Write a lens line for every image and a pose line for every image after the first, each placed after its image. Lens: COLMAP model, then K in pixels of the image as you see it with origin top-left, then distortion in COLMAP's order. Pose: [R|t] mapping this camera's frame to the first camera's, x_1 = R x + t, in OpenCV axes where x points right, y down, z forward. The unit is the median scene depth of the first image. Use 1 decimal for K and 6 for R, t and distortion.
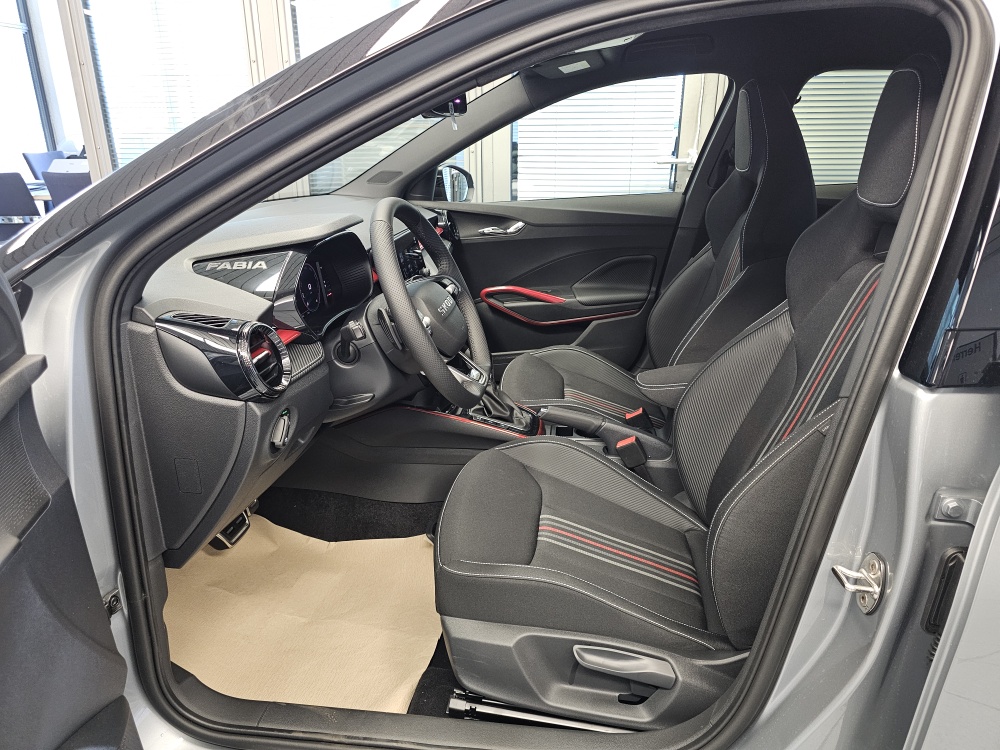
lens RADIAL K [[675.7, 0, 503.7], [0, 675.7, 367.5], [0, 0, 1]] dist [0.076524, -0.077883]
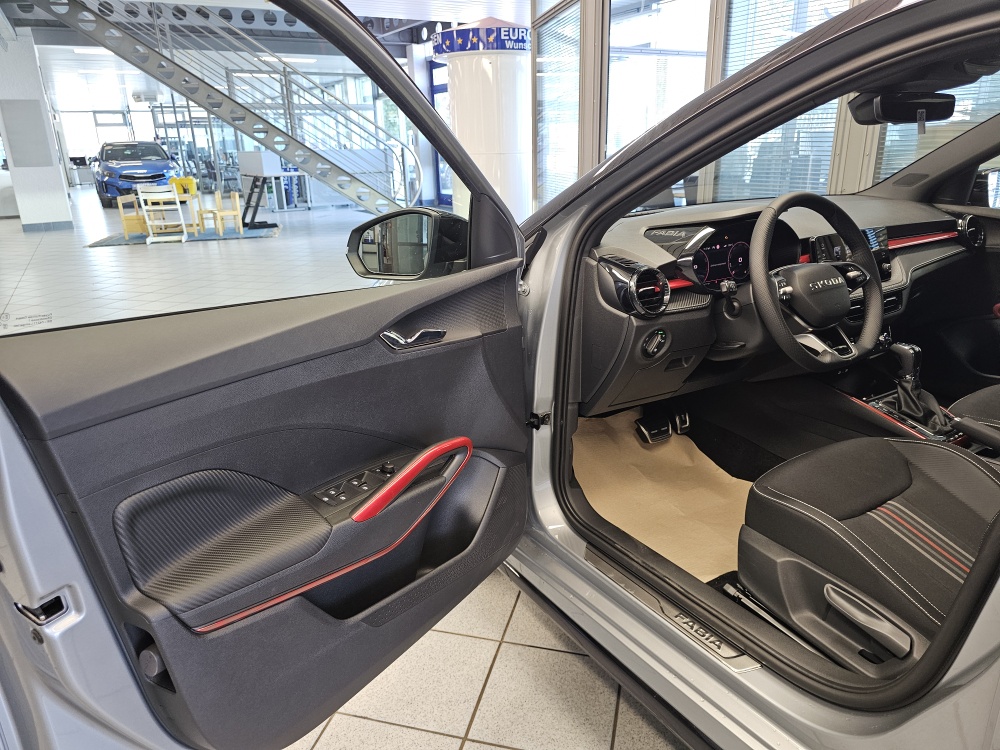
lens RADIAL K [[675.7, 0, 503.7], [0, 675.7, 367.5], [0, 0, 1]] dist [0.076524, -0.077883]
pose [[0.636407, 0.222263, -0.738637, 0.532097], [-0.232018, 0.968399, 0.091494, 0.078741], [0.735631, 0.113150, 0.667865, -0.207667]]
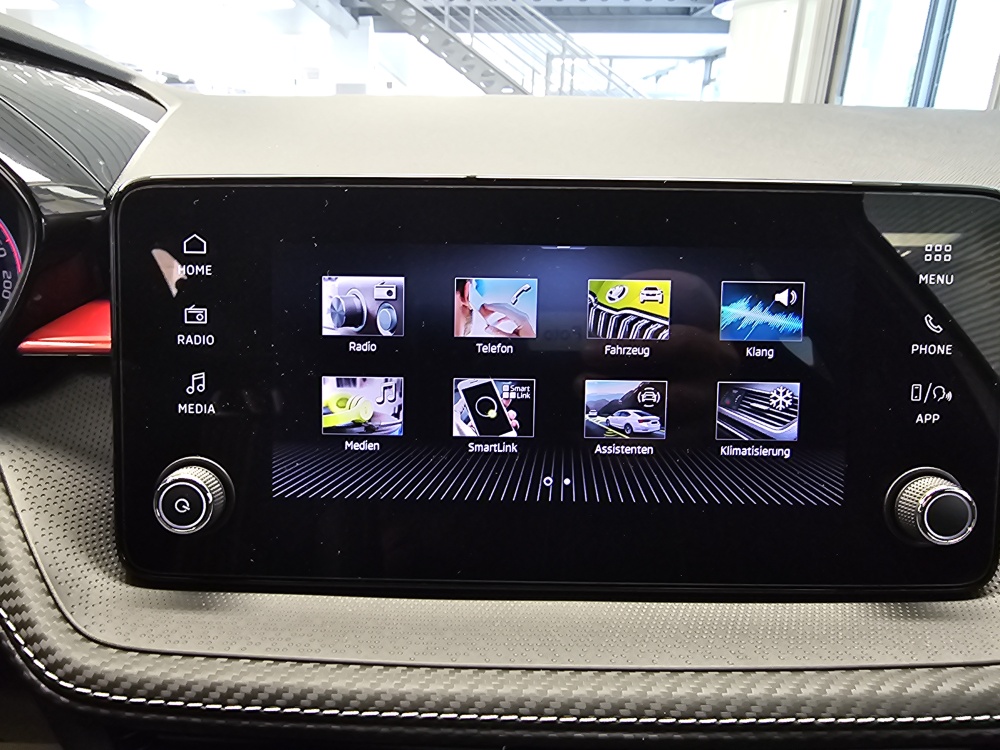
lens RADIAL K [[689.2, 0, 437.6], [0, 689.2, 375.0], [0, 0, 1]] dist [-0.001285, 0.000164]
pose [[0.092903, 0.311314, -0.945755, 0.001984], [-0.343830, 0.901462, 0.262959, -0.269680], [0.934425, 0.300749, 0.190788, 1.404596]]
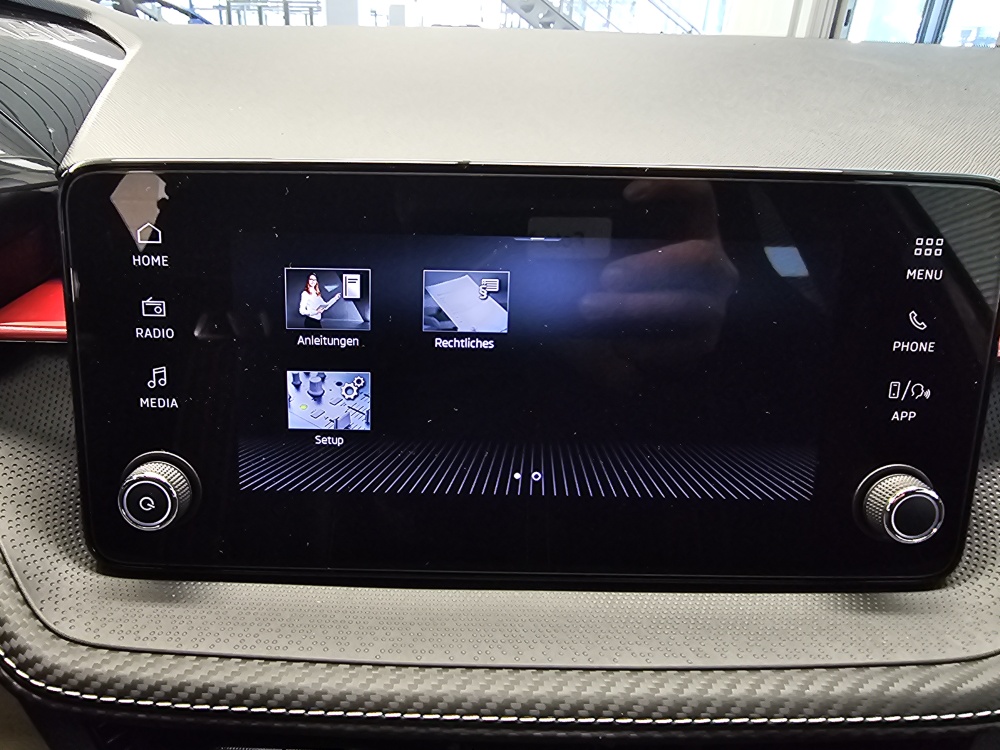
lens RADIAL K [[687.3, 0, 435.0], [0, 687.3, 362.5], [0, 0, 1]] dist [-0.001964, 0.001069]
pose [[0.096336, 0.419818, -0.902481, -0.014110], [-0.349116, 0.863348, 0.364347, -0.295622], [0.932114, 0.279971, 0.229737, 1.405415]]
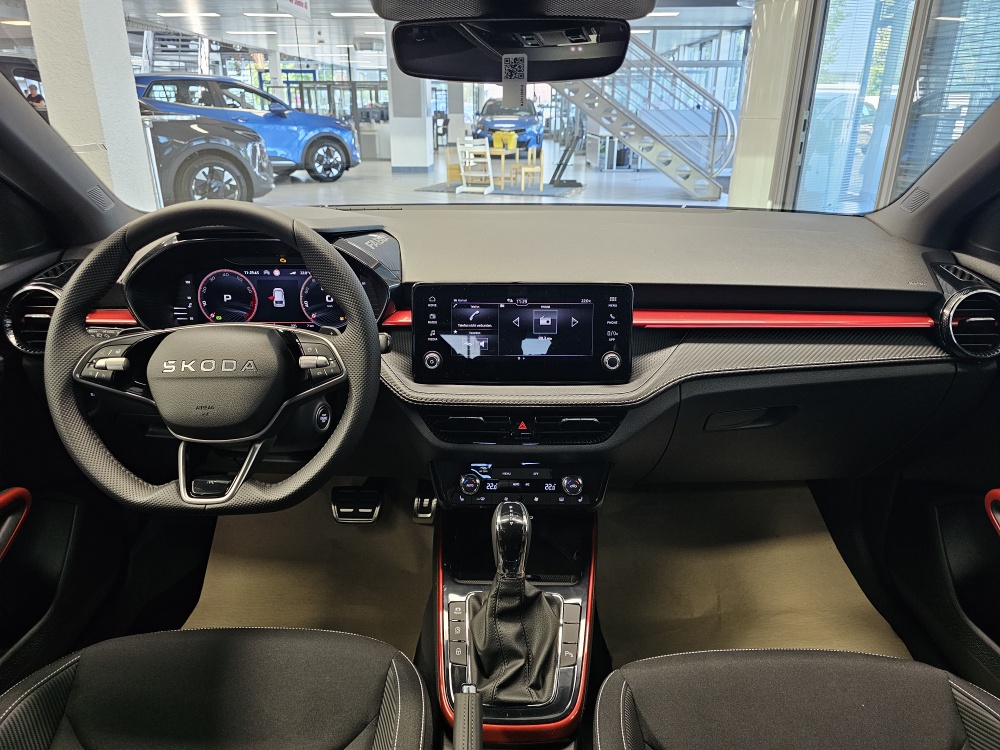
lens RADIAL K [[679.1, 0, 496.9], [0, 679.1, 372.6], [0, 0, 1]] dist [0.027100, -0.001992]
pose [[0.104568, 0.358055, -0.927827, 0.652033], [-0.336845, 0.890550, 0.305706, -0.439588], [0.935736, 0.280566, 0.213732, 1.275657]]
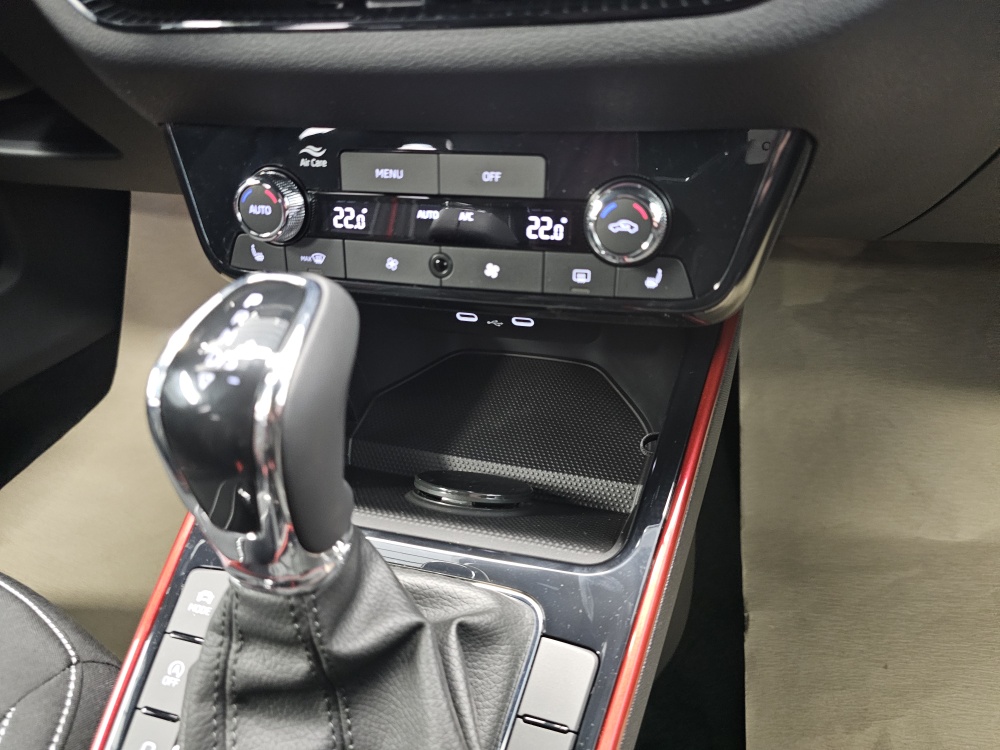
lens RADIAL K [[675.7, 0, 503.7], [0, 675.7, 367.5], [0, 0, 1]] dist [0.076524, -0.077883]
pose [[-0.149847, 0.644759, -0.749555, 0.077238], [-0.246253, 0.709886, 0.659865, -0.166607], [0.957552, 0.283459, 0.052400, 1.574258]]
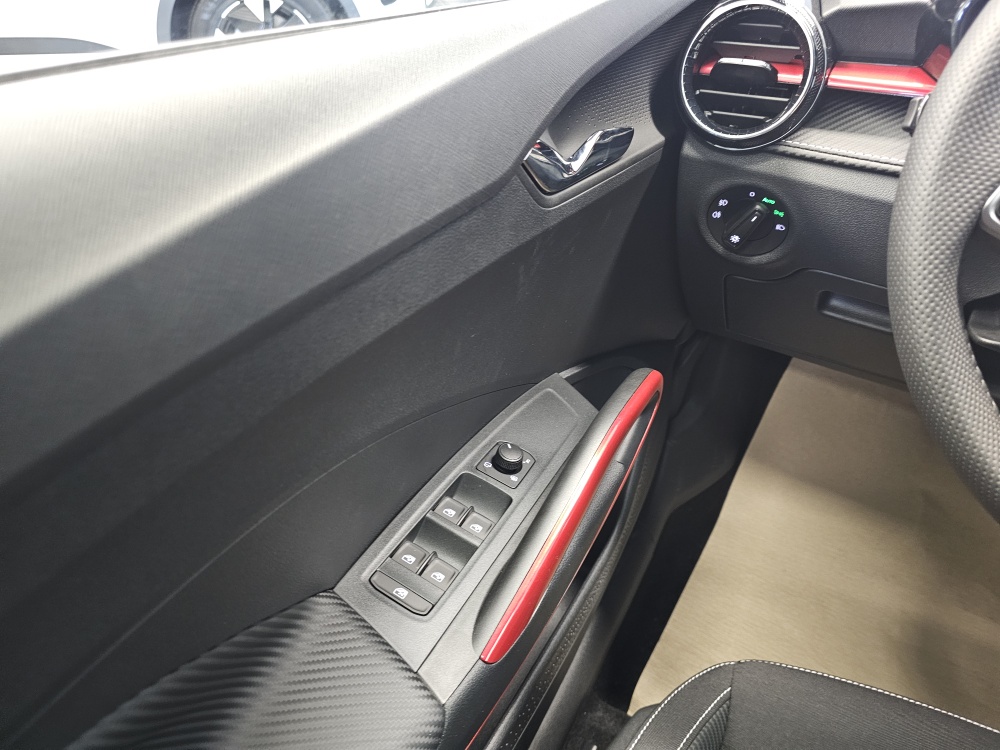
lens RADIAL K [[696.5, 0, 492.8], [0, 696.5, 370.6], [0, 0, 1]] dist [-0.011108, -0.003449]
pose [[-0.387779, 0.540130, -0.746918, 0.254148], [-0.290414, 0.697461, 0.655140, -0.132653], [0.874807, 0.470965, -0.113600, 0.872638]]
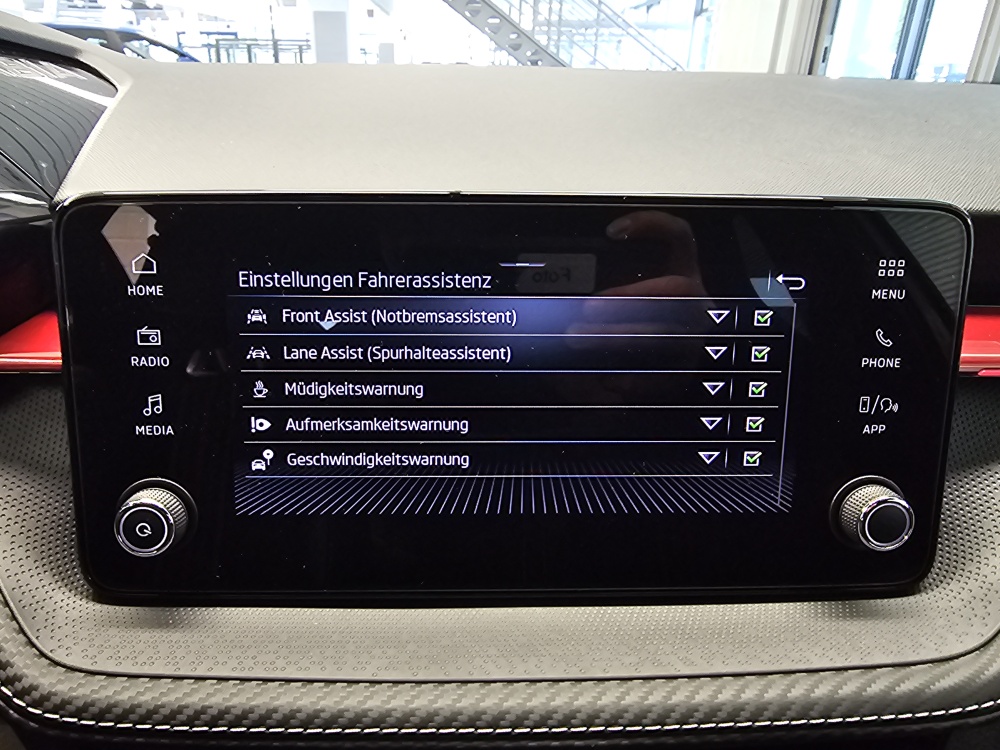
lens RADIAL K [[689.1, 0, 452.6], [0, 689.1, 381.8], [0, 0, 1]] dist [0.000806, -0.001416]
pose [[0.132836, 0.396811, -0.908238, -0.005678], [-0.345430, 0.877439, 0.332833, -0.295192], [0.928995, 0.269521, 0.253626, 1.406072]]
